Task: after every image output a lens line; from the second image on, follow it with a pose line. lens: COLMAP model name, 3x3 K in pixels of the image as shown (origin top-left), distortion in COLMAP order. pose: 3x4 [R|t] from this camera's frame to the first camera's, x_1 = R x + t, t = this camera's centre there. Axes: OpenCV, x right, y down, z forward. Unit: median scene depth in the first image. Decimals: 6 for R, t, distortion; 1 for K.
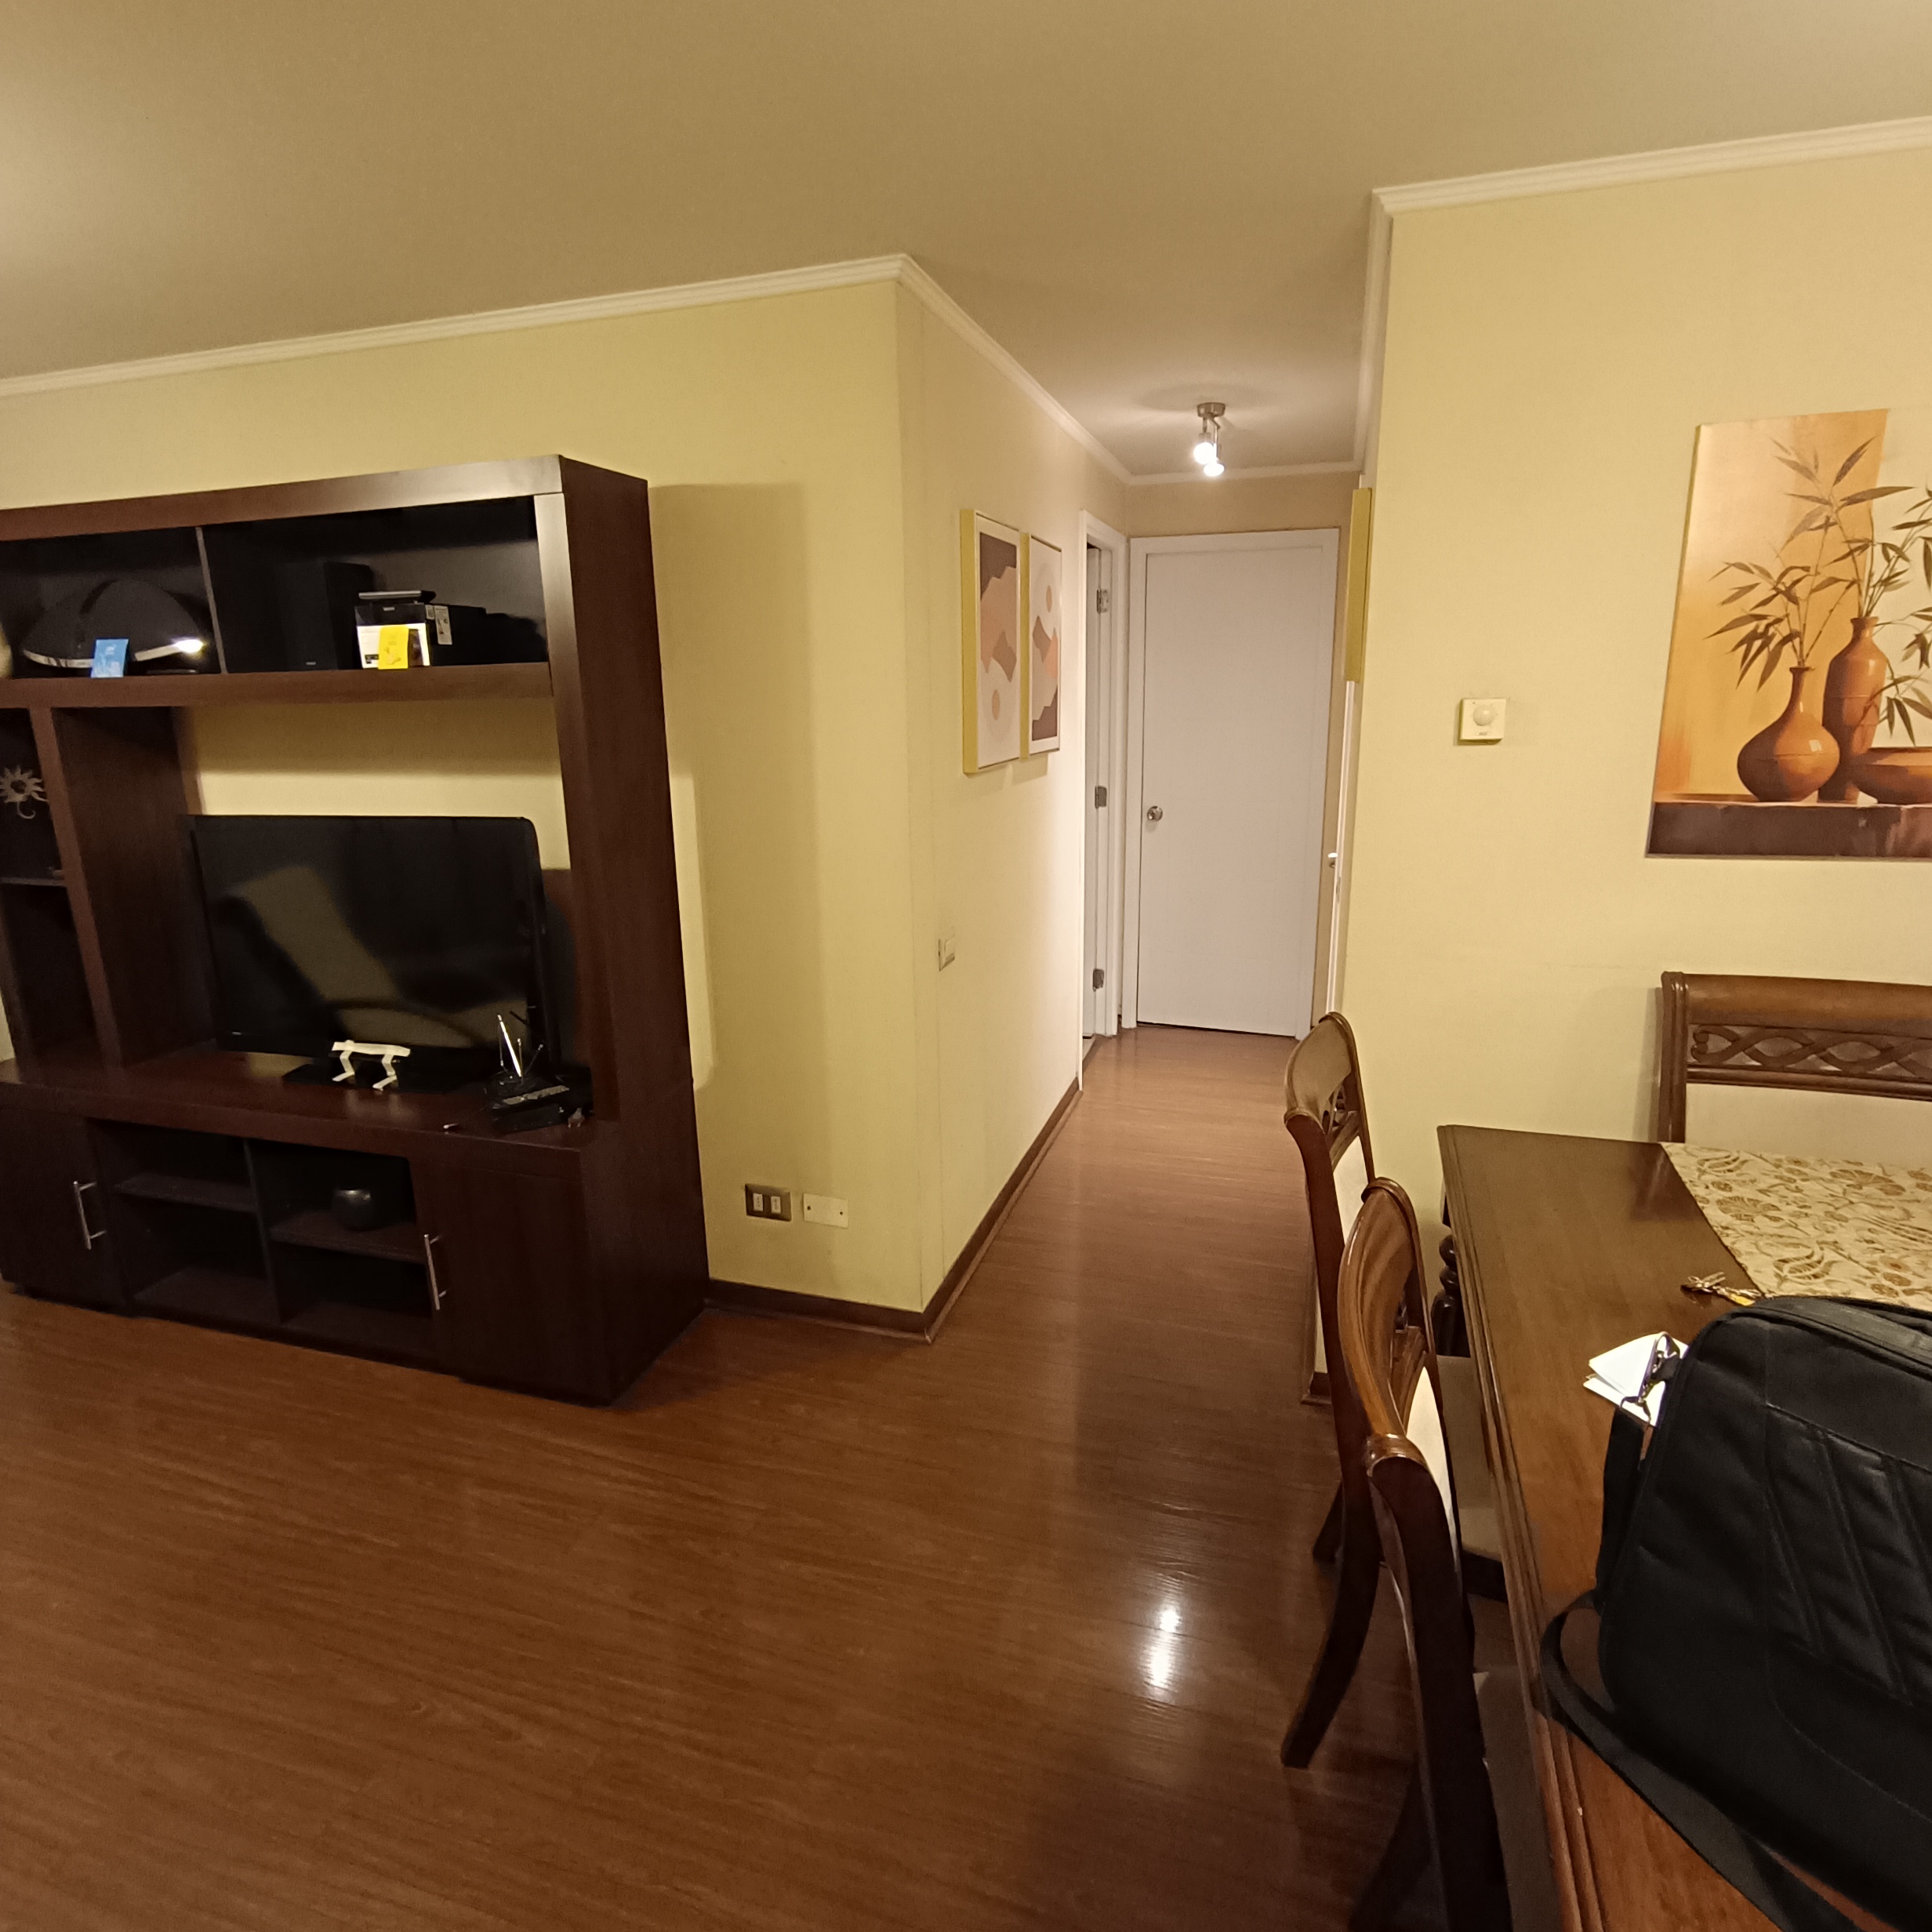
lens RADIAL K [[1171.2, 0, 950.5], [0, 1171.2, 976.1], [0, 0, 1]] dist [-0.032257, 0.031639]
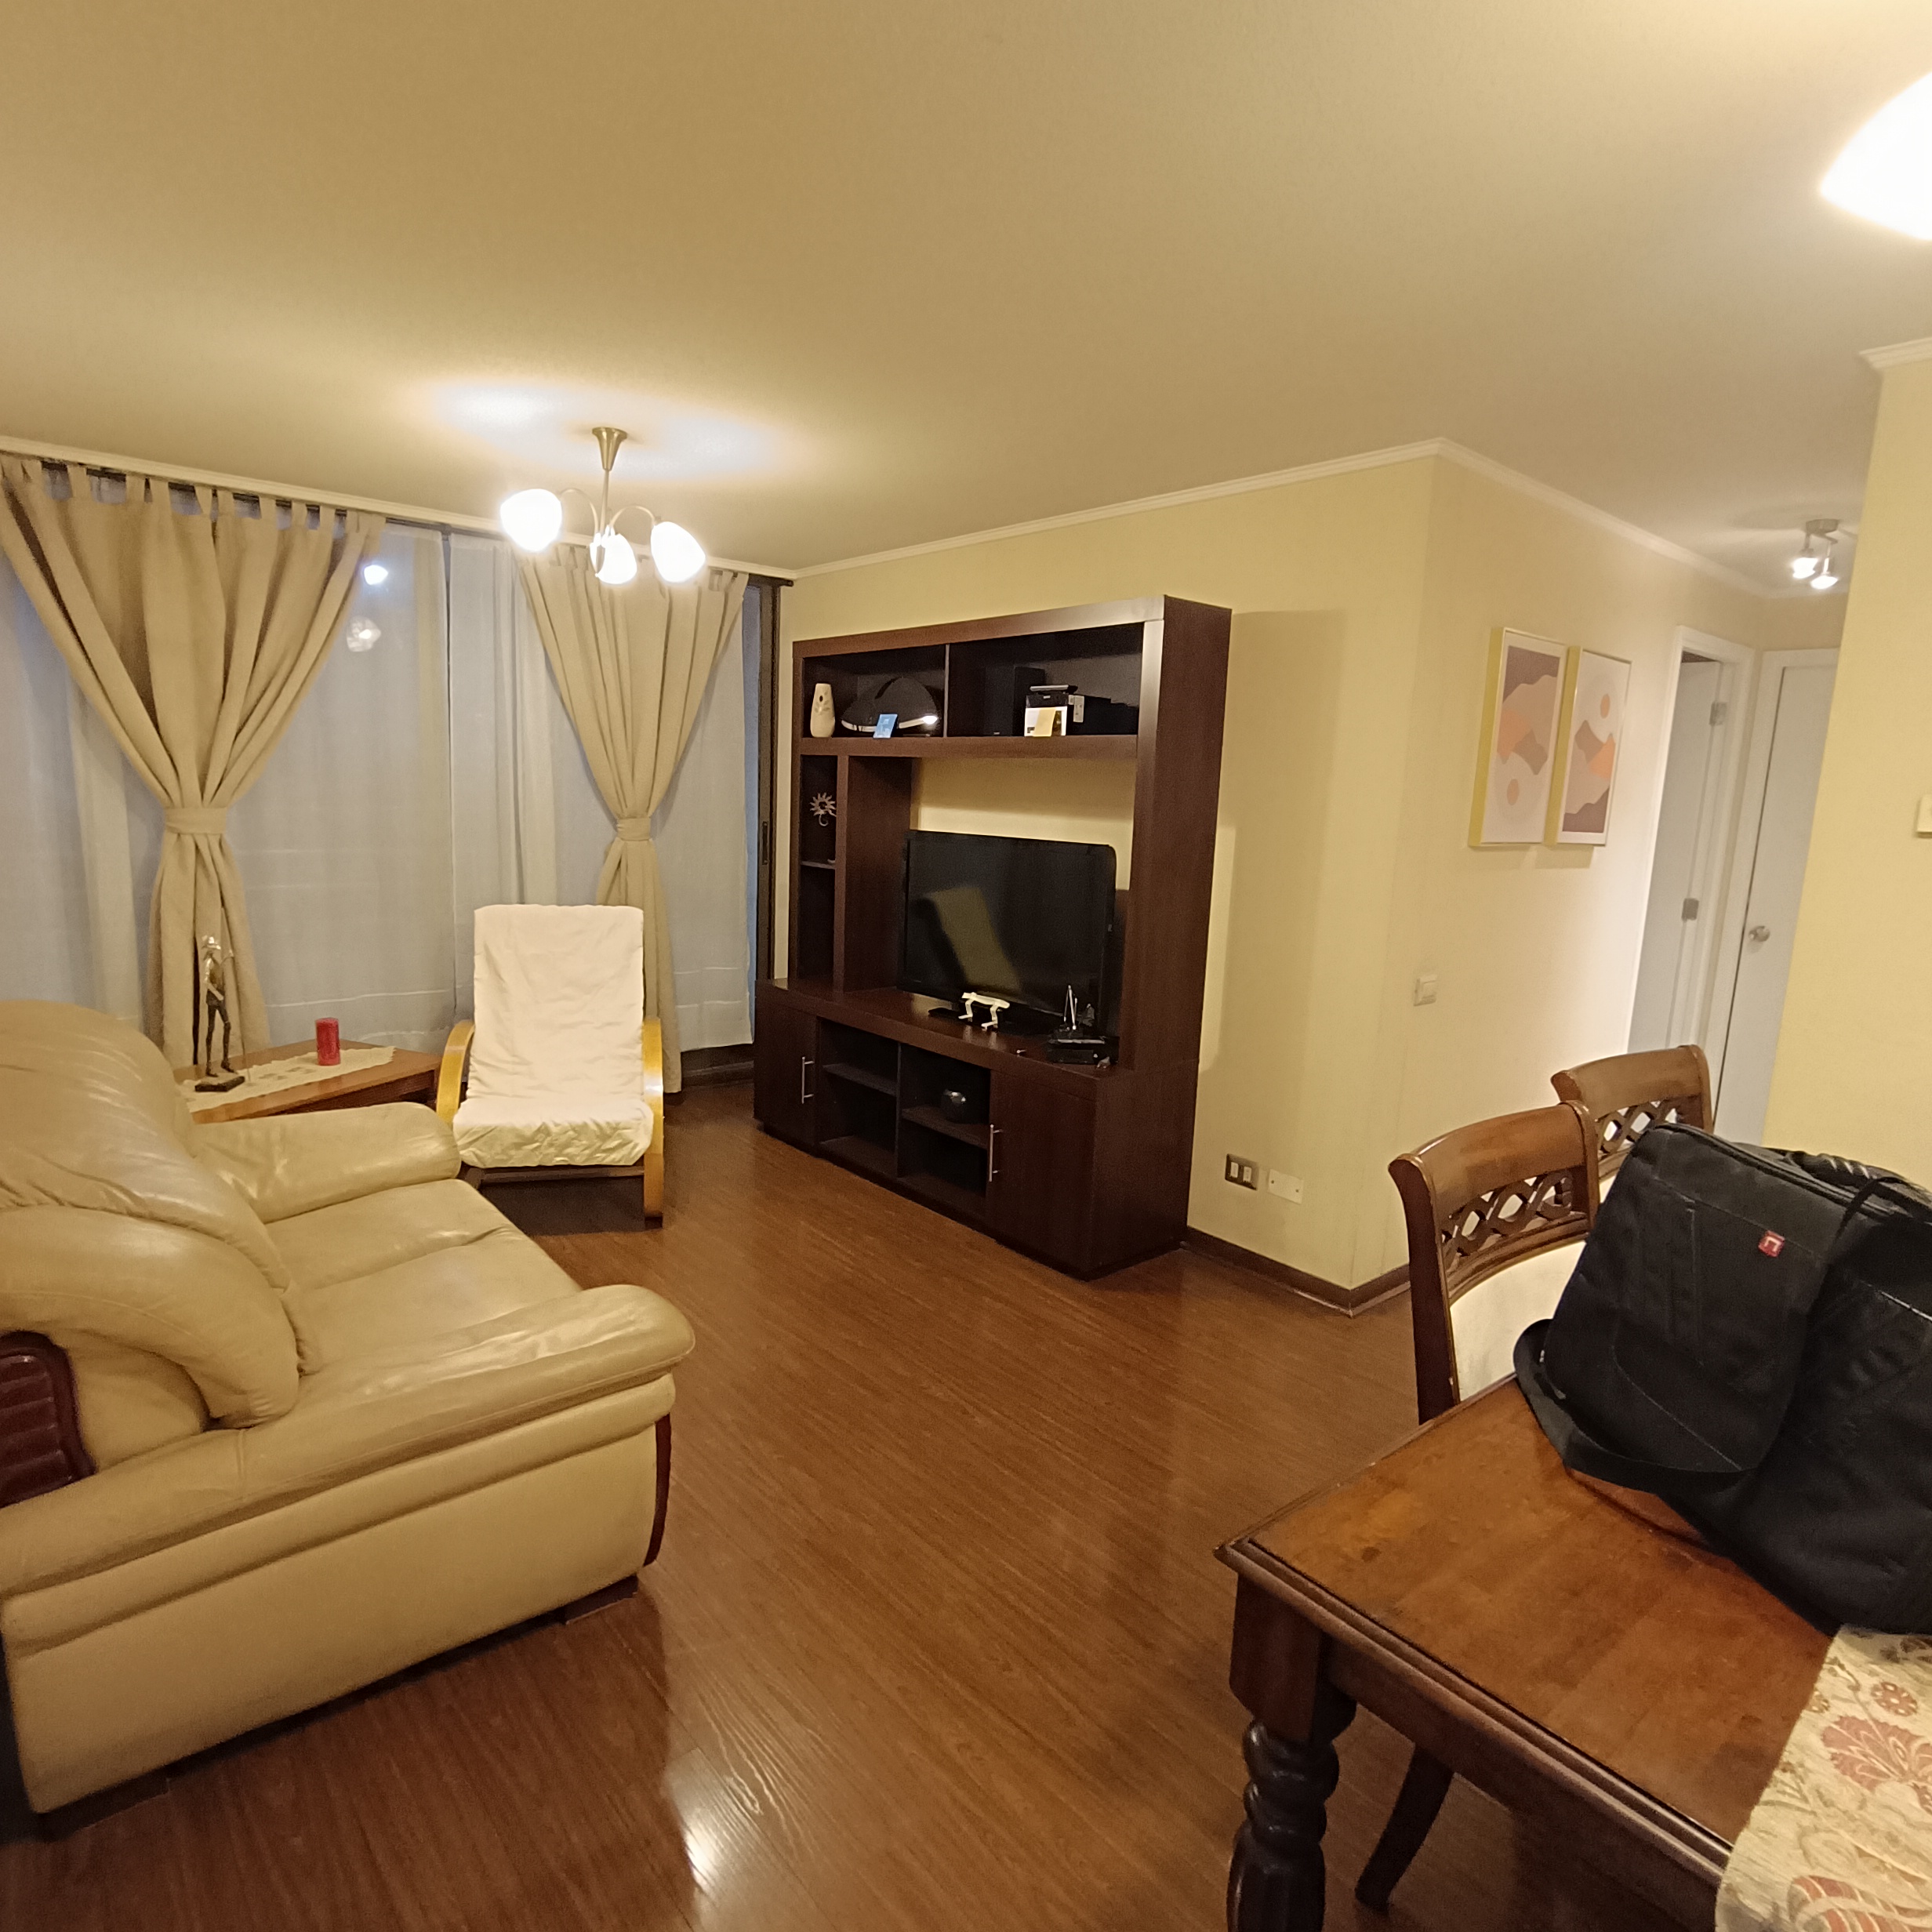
lens RADIAL K [[1171.2, 0, 950.5], [0, 1171.2, 976.1], [0, 0, 1]] dist [-0.032257, 0.031639]
pose [[0.847300, 0.137496, -0.513008, 0.191597], [-0.183629, 0.982179, -0.040046, 0.097548], [0.498360, 0.128134, 0.857449, -0.245846]]
